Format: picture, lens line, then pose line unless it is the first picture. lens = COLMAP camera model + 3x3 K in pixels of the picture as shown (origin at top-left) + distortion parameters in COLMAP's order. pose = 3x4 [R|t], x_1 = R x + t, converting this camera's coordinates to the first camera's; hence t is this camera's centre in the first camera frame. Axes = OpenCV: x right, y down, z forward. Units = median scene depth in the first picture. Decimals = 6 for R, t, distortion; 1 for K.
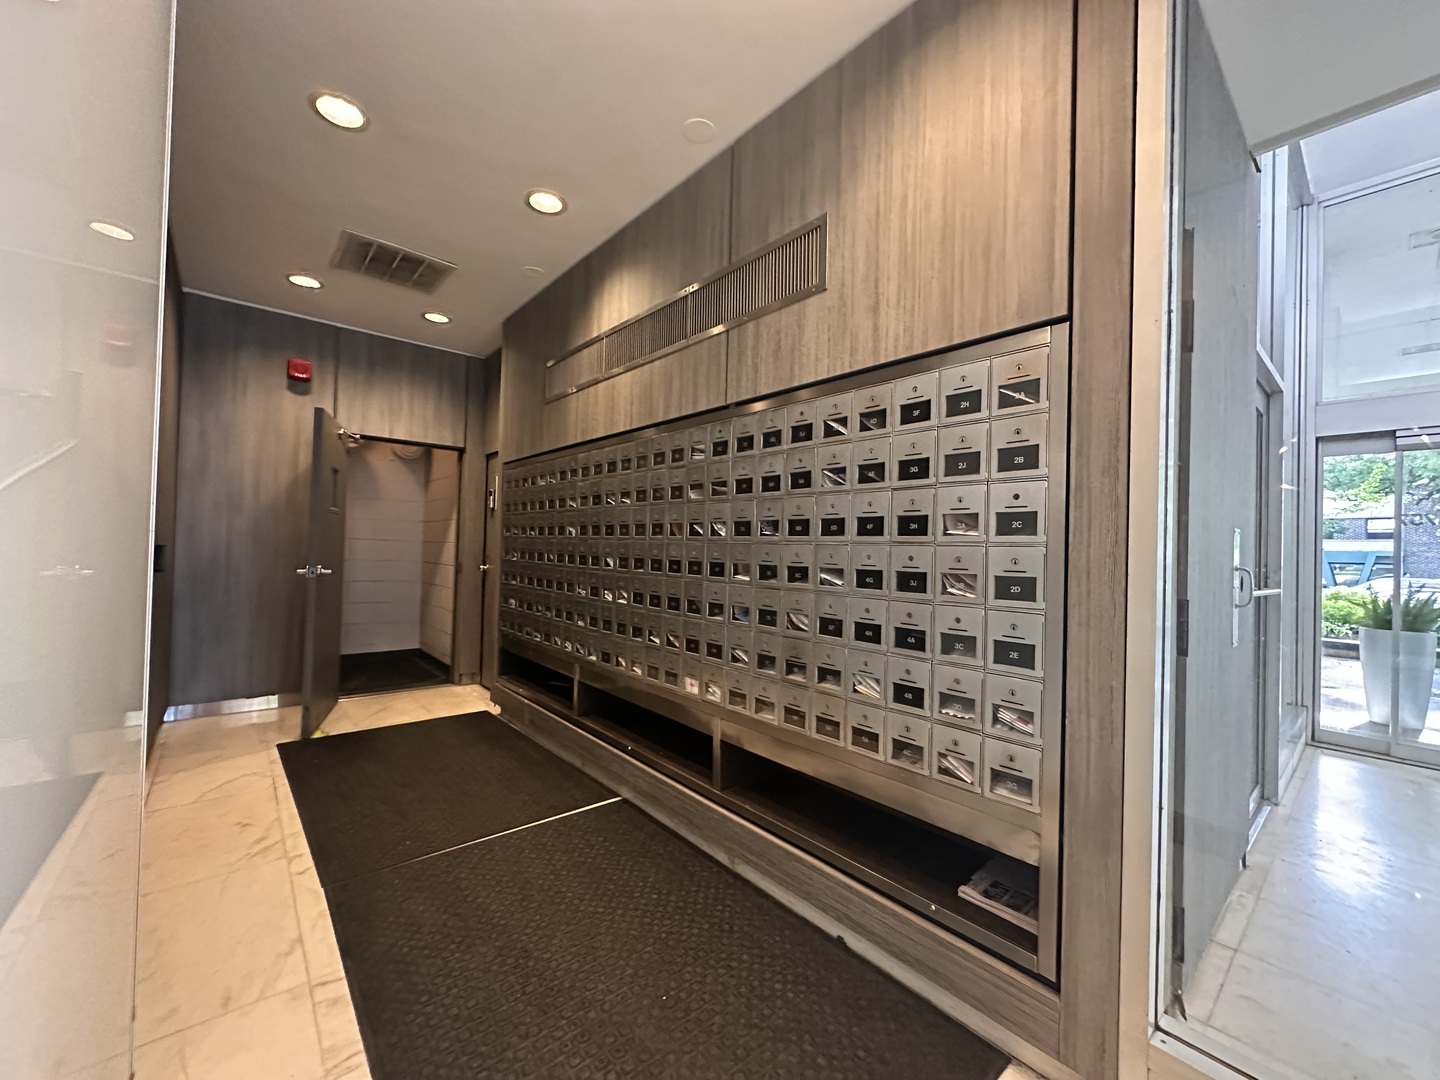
lens RADIAL K [[572.4, 0, 722.8], [0, 572.4, 538.8], [0, 0, 1]] dist [-0.001426, 0.000264]
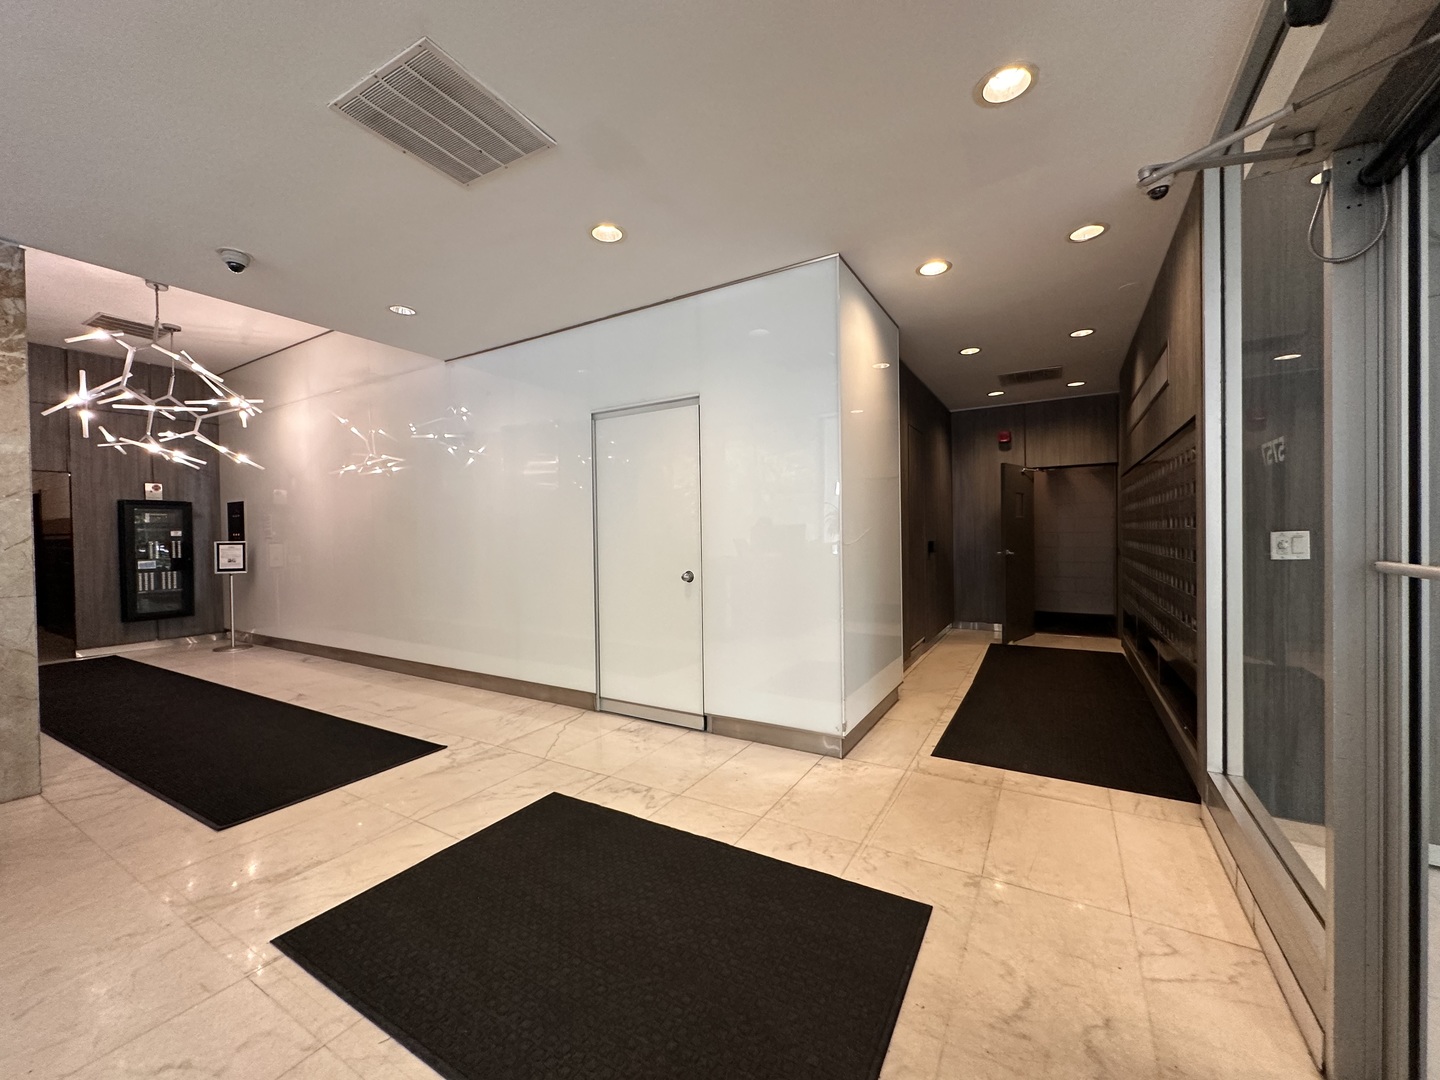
lens RADIAL K [[572.4, 0, 721.9], [0, 572.4, 538.3], [0, 0, 1]] dist [-0.001426, 0.000264]
pose [[0.321466, -0.019243, -0.946726, 0.614903], [0.033673, 0.999393, -0.008879, -0.002405], [0.946322, -0.029024, 0.321919, -0.372982]]
